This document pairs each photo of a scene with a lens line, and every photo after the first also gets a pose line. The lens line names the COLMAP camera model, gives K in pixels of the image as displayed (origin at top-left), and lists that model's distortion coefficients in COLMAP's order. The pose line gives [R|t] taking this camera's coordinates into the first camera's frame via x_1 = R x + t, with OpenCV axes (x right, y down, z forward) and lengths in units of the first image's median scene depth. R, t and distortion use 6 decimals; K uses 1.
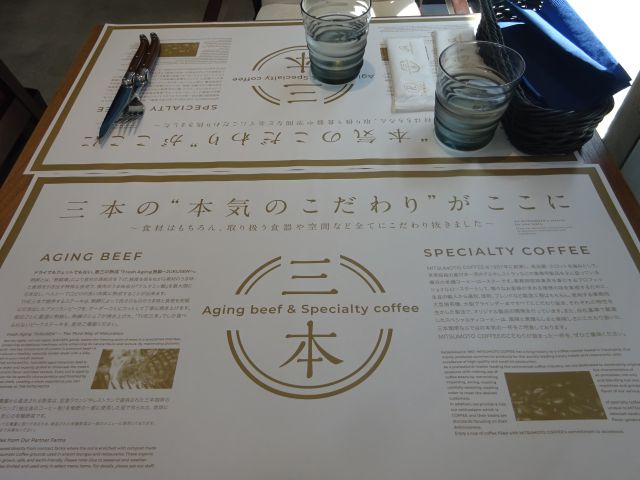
lens RADIAL K [[444.5, 0, 322.8], [0, 444.5, 240.2], [0, 0, 1]] dist [0.022204, -0.004625]
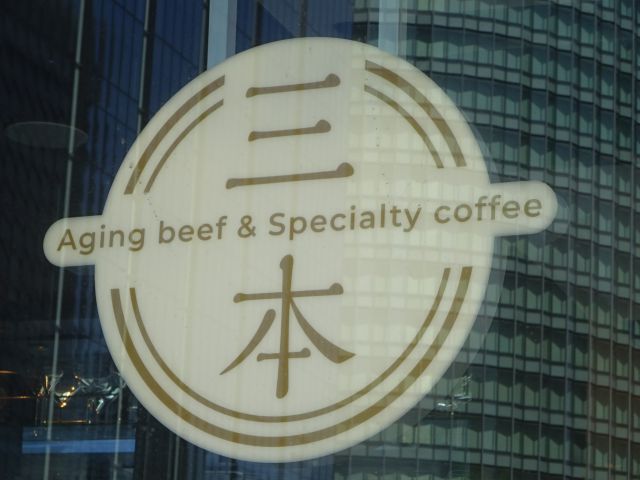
lens RADIAL K [[2040.6, 0, 319.9], [0, 2040.6, 239.9], [0, 0, 1]] dist [0.125292, 0.000000]
pose [[0.914344, -0.068966, -0.399023, 0.775638], [0.210241, 0.923022, 0.322224, -0.441225], [0.346084, -0.378515, 0.858459, -0.590911]]
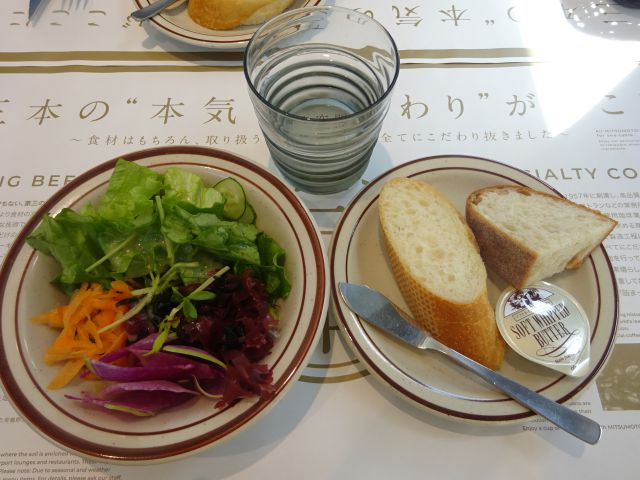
lens RADIAL K [[444.5, 0, 315.1], [0, 444.5, 243.0], [0, 0, 1]] dist [0.022204, -0.004625]
pose [[0.999921, 0.000217, 0.012534, -0.030942], [-0.003057, 0.973894, 0.226983, -0.020100], [-0.012157, -0.227004, 0.973818, 0.169483]]
